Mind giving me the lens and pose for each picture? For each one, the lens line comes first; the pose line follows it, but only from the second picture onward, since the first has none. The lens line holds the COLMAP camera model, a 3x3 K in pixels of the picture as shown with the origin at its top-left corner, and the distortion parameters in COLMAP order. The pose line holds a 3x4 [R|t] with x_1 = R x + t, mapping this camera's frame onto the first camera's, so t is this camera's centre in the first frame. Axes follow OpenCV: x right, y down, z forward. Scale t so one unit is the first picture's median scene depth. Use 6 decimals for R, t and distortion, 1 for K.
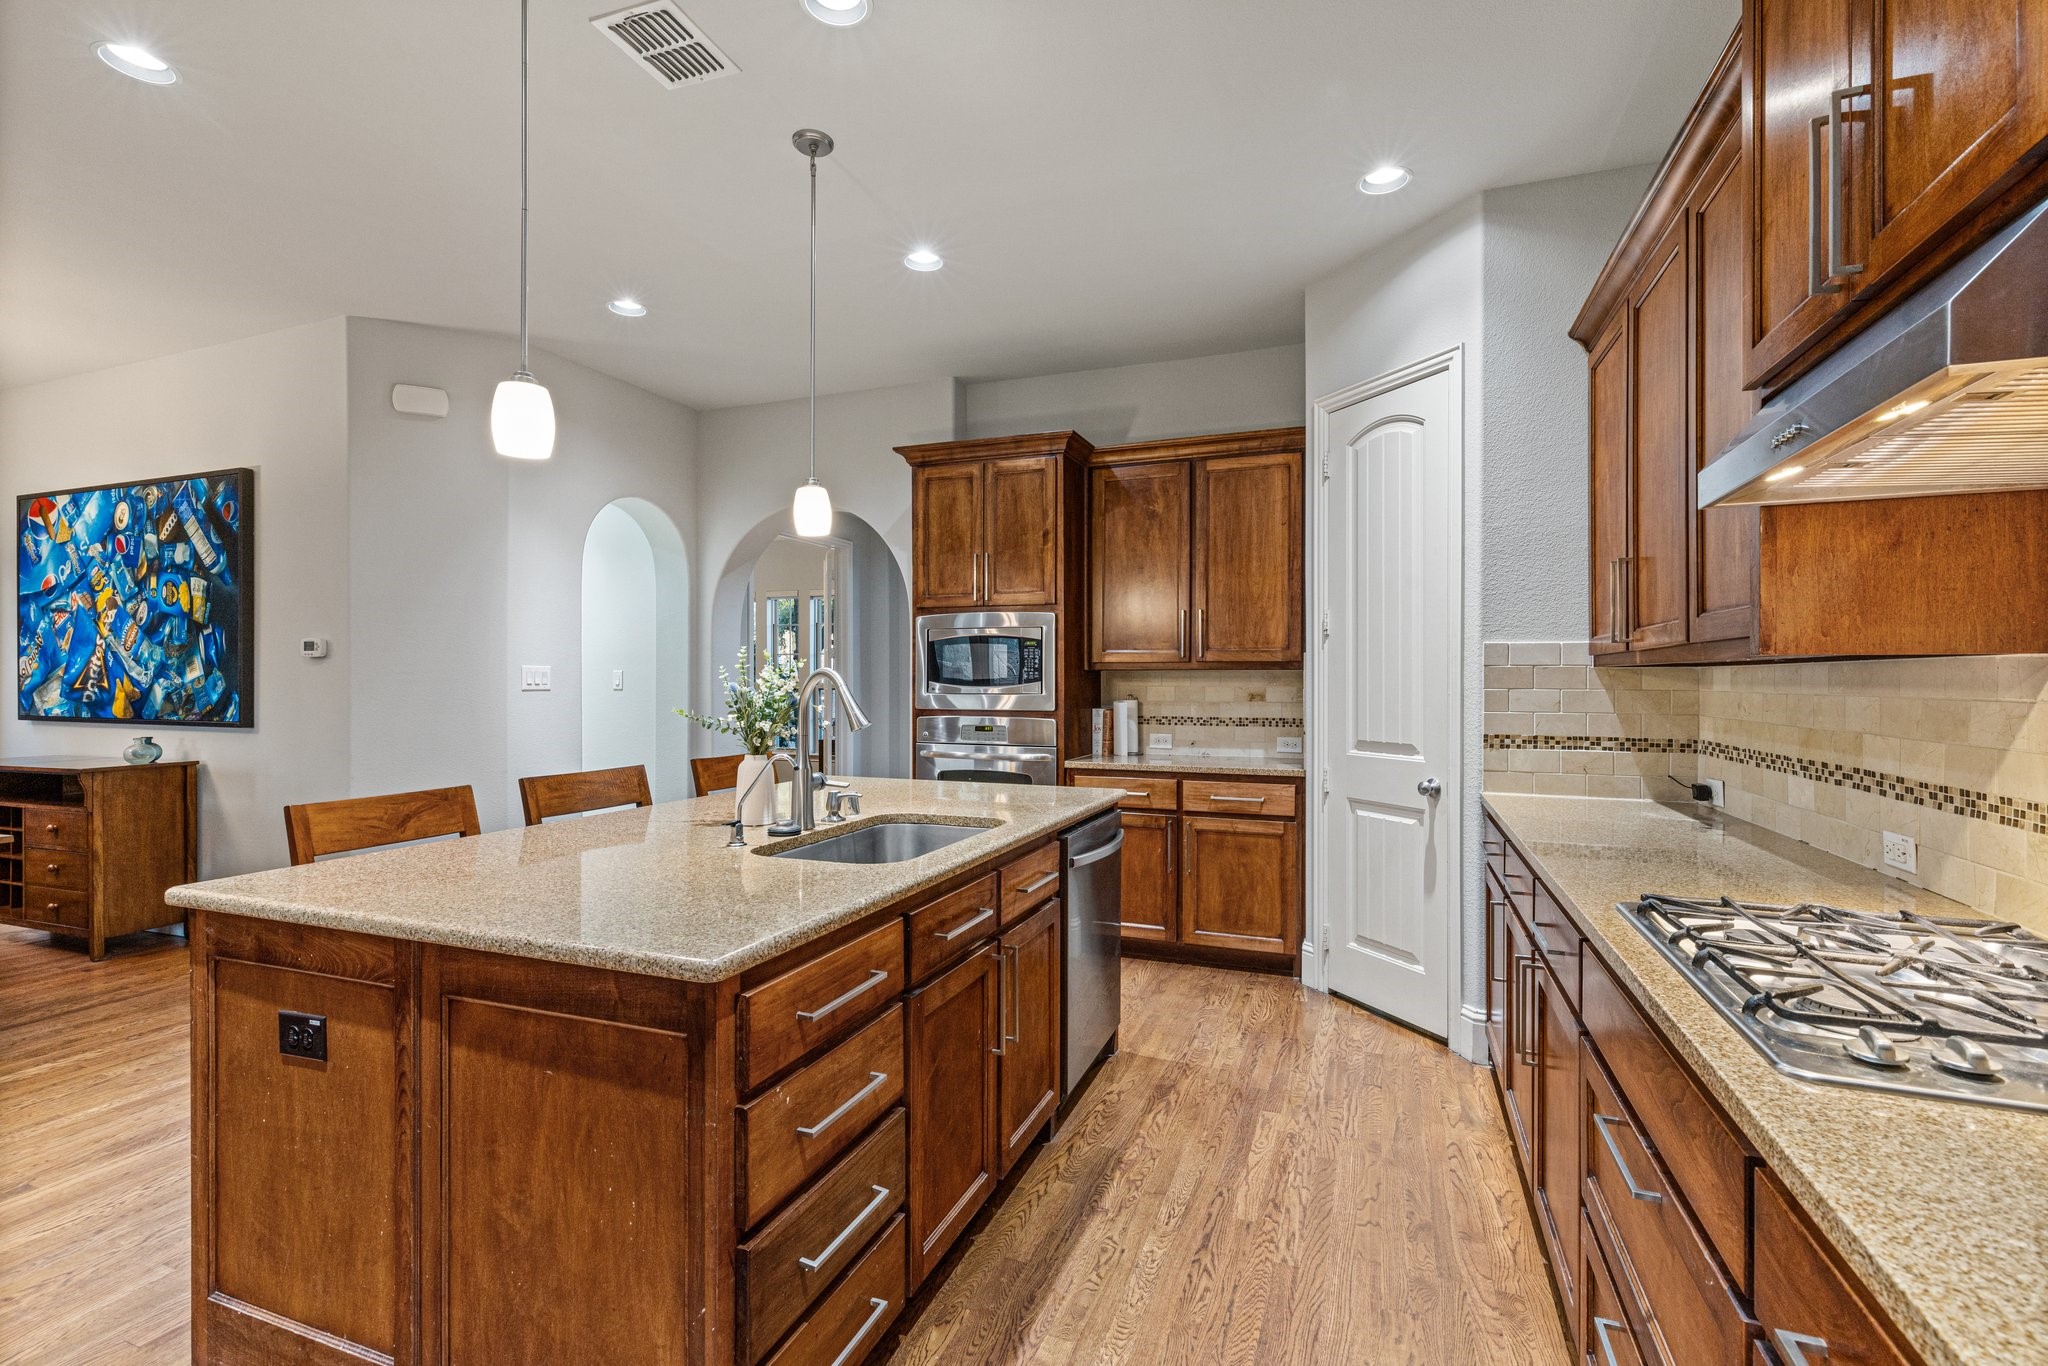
lens RADIAL K [[926.2, 0, 1042.5], [0, 926.2, 683.1], [0, 0, 1]] dist [0.010941, -0.003042]
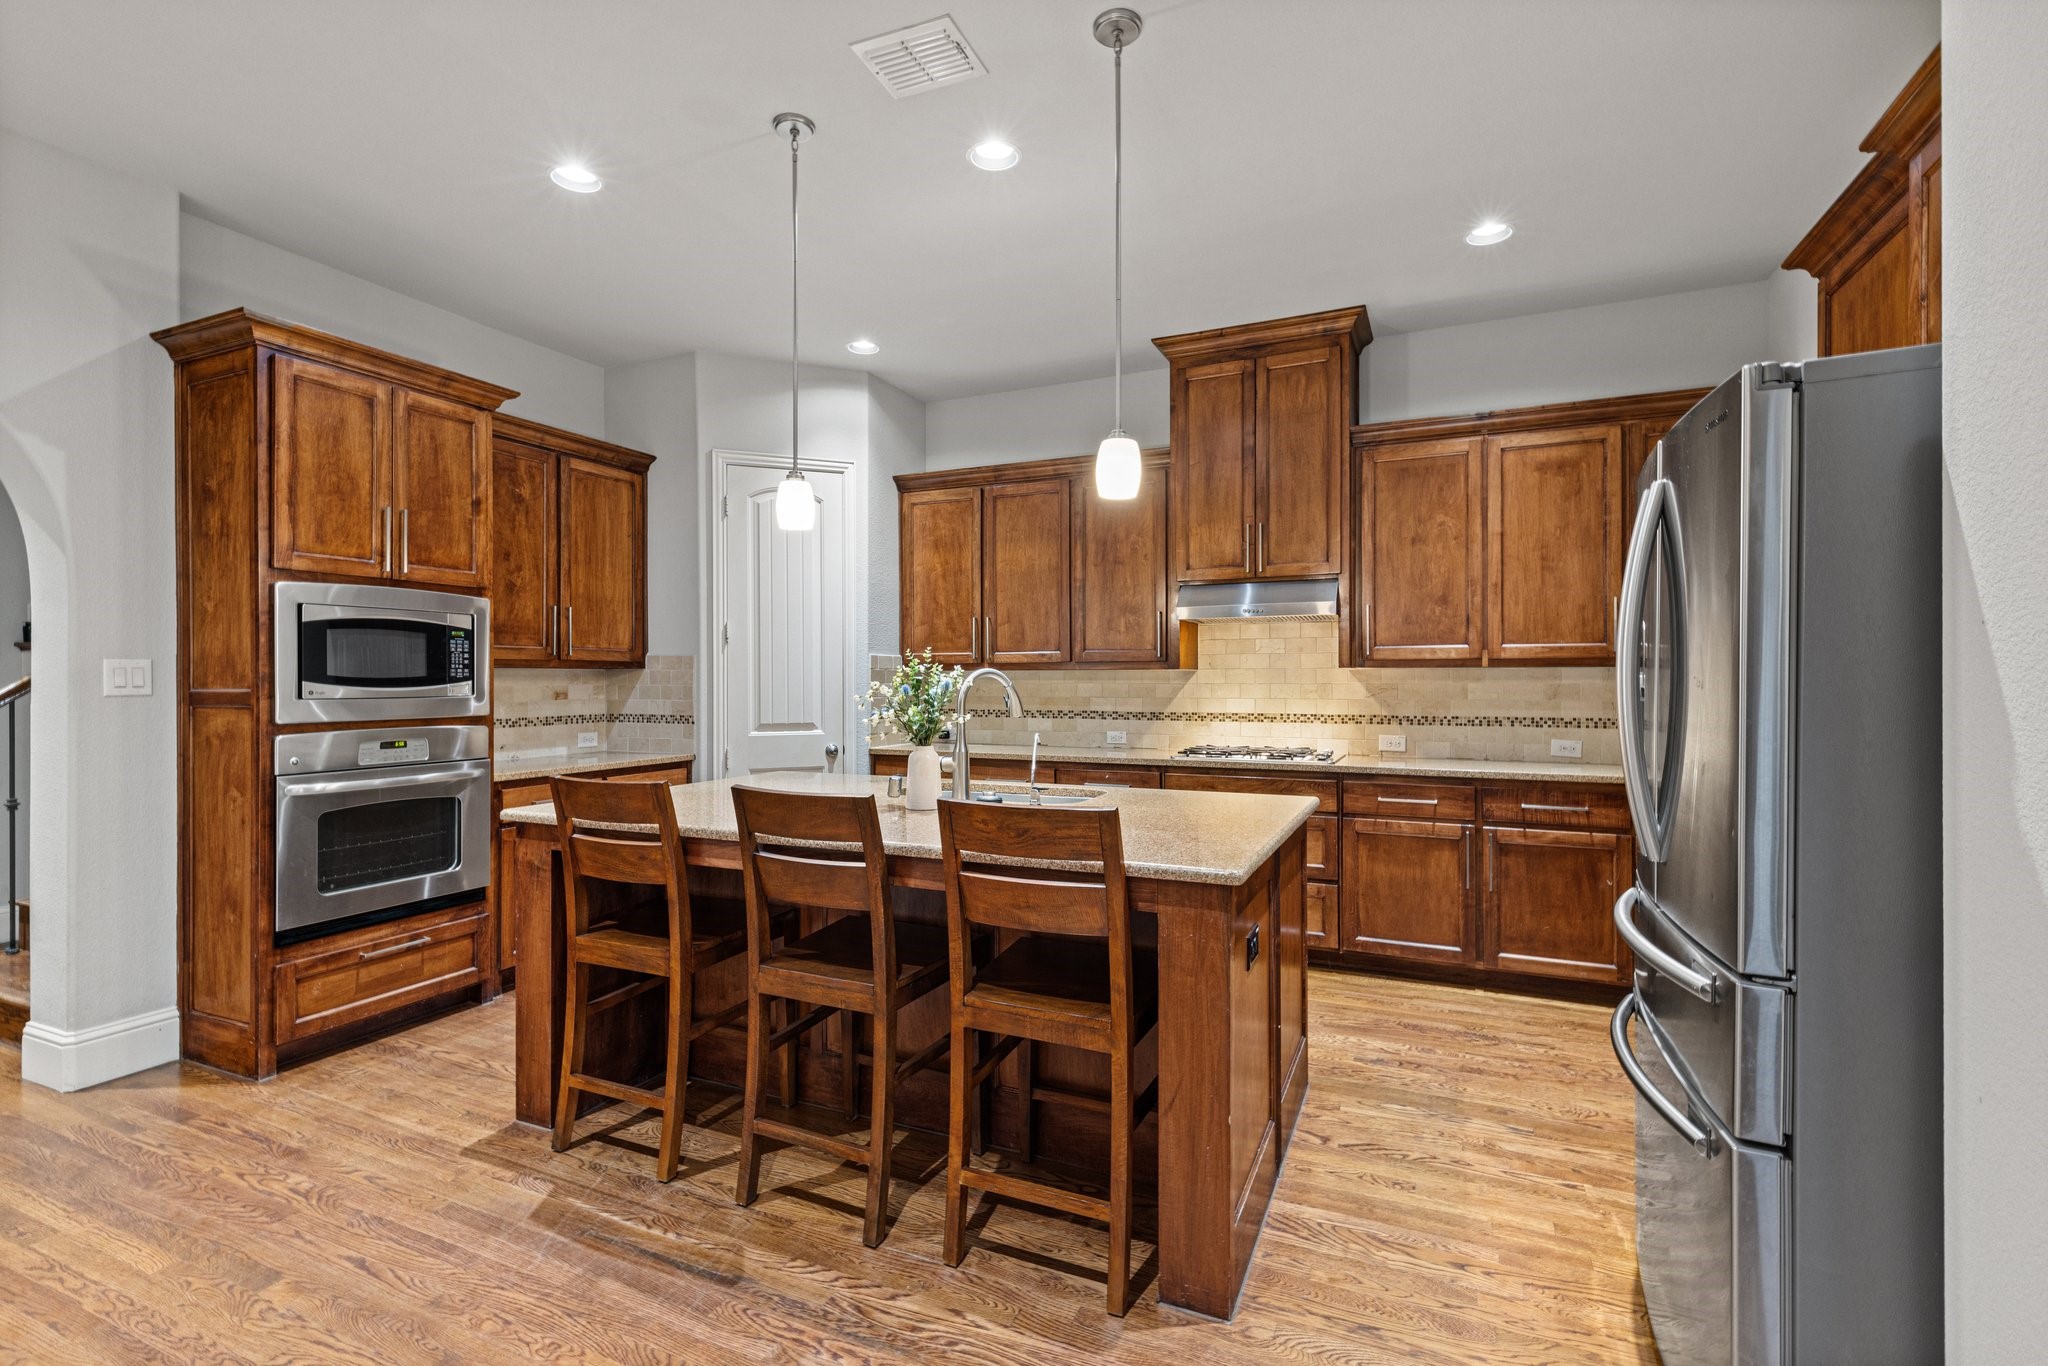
lens RADIAL K [[926.2, 0, 1004.2], [0, 926.2, 674.2], [0, 0, 1]] dist [0.010941, -0.003042]
pose [[0.074331, 0.004197, 0.997225, -0.744000], [0.006042, 0.999971, -0.004659, -0.000524], [-0.997215, 0.006371, 0.074304, 0.440994]]
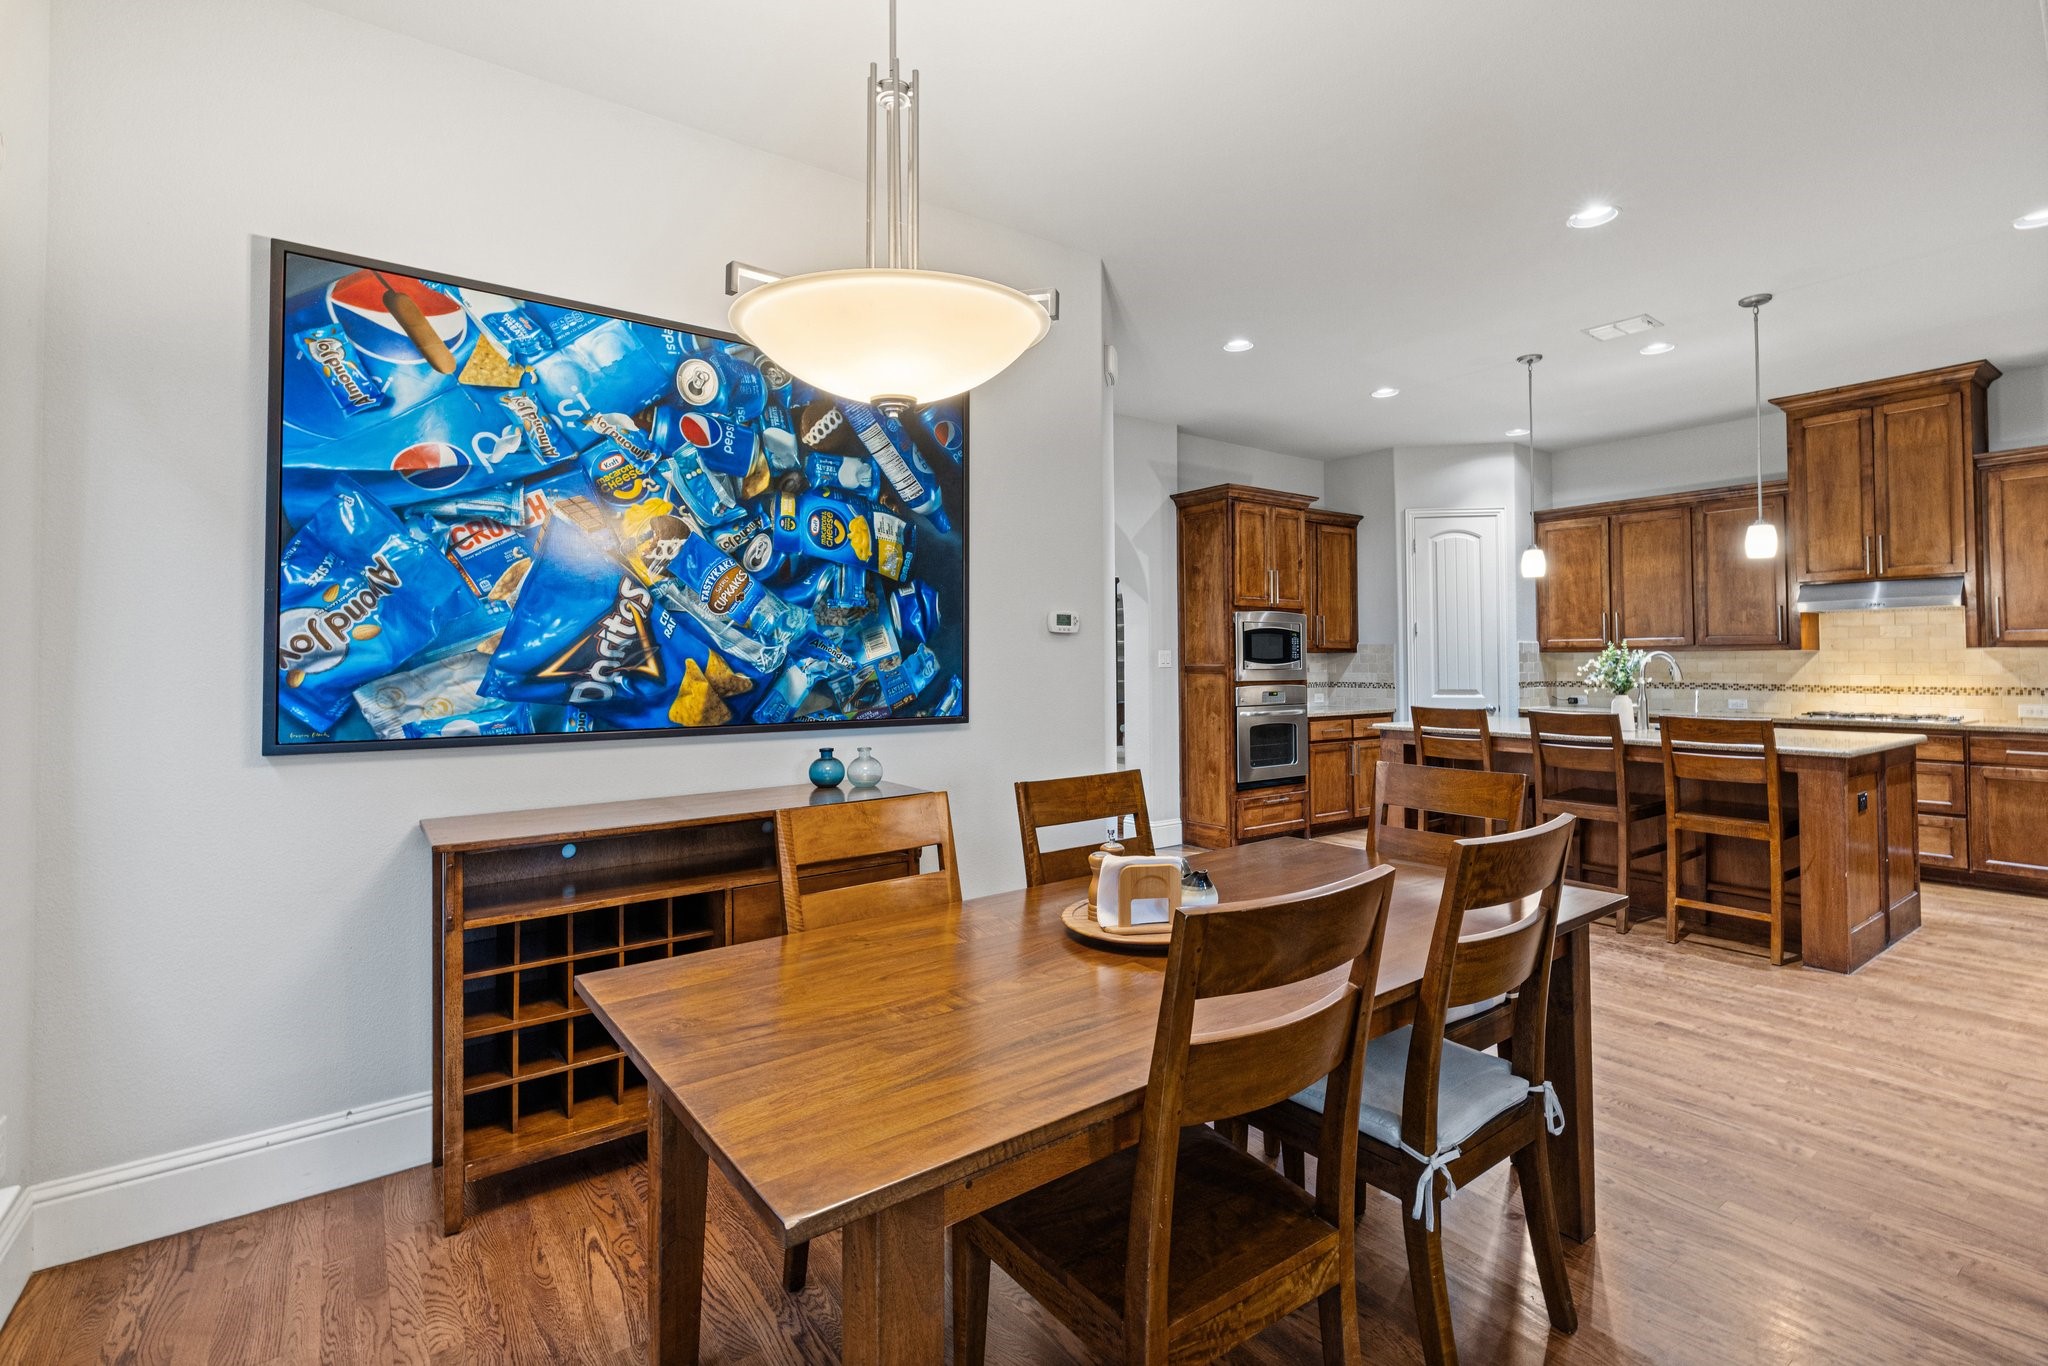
lens RADIAL K [[926.2, 0, 1020.0], [0, 926.2, 639.9], [0, 0, 1]] dist [0.010941, -0.003042]
pose [[0.544073, 0.017040, 0.838865, -1.417081], [0.008713, 0.999625, -0.025957, 0.000421], [-0.838992, 0.021431, 0.543721, 0.533496]]
